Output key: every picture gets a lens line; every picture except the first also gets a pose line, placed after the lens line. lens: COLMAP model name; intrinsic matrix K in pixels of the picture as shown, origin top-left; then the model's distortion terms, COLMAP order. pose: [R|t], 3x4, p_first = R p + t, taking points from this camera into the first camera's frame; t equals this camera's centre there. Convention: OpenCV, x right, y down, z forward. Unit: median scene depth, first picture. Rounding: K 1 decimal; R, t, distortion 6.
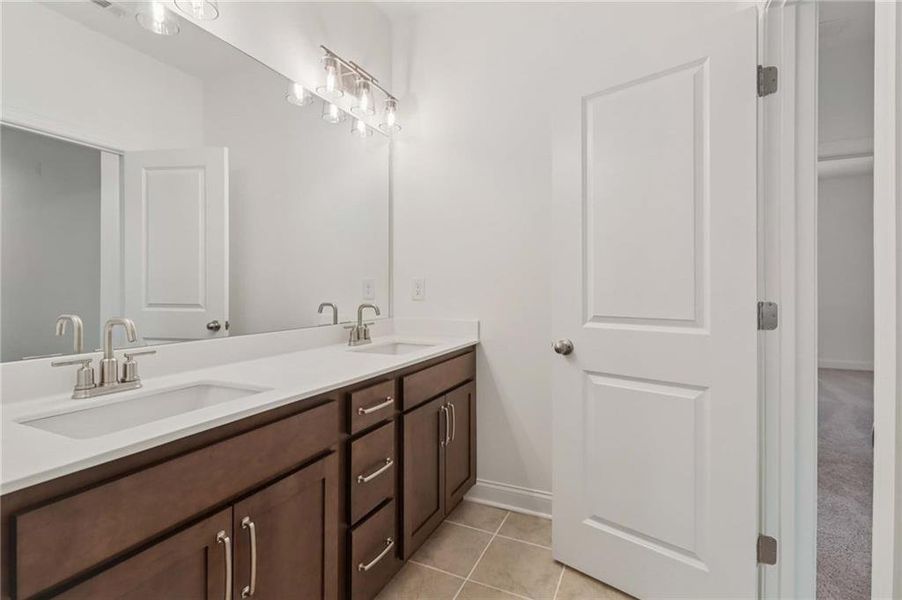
lens RADIAL K [[426.5, 0, 471.6], [0, 426.5, 285.1], [0, 0, 1]] dist [-0.001677, -0.000154]
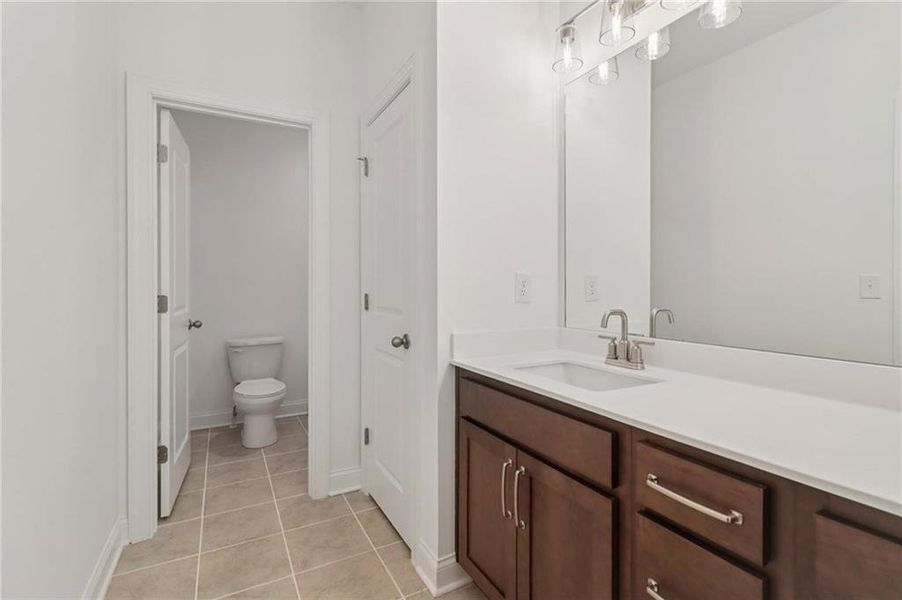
lens RADIAL K [[431.2, 0, 448.5], [0, 431.2, 289.4], [0, 0, 1]] dist [0.001586, 0.000341]
pose [[-0.627806, 0.003158, -0.778364, 0.524550], [0.001518, 0.999995, 0.002833, 0.010034], [0.778369, 0.000597, -0.627807, 1.409252]]
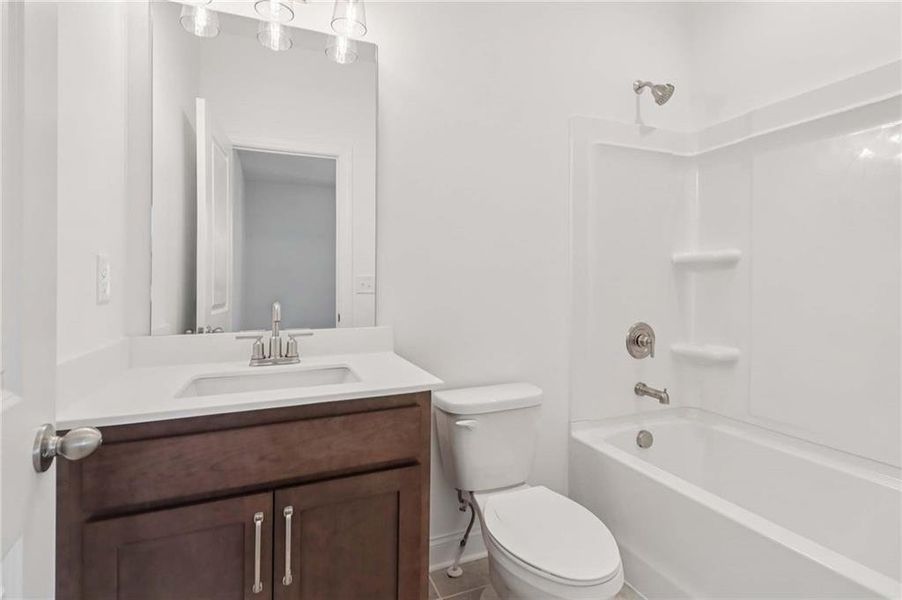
lens RADIAL K [[406.0, 0, 451.4], [0, 406.0, 297.3], [0, 0, 1]] dist [0.001252, 0.000211]
pose [[0.719017, 0.006695, -0.694960, 0.329958], [0.010133, 0.999746, 0.020116, 0.039581], [0.694918, -0.021506, 0.718767, 0.510524]]
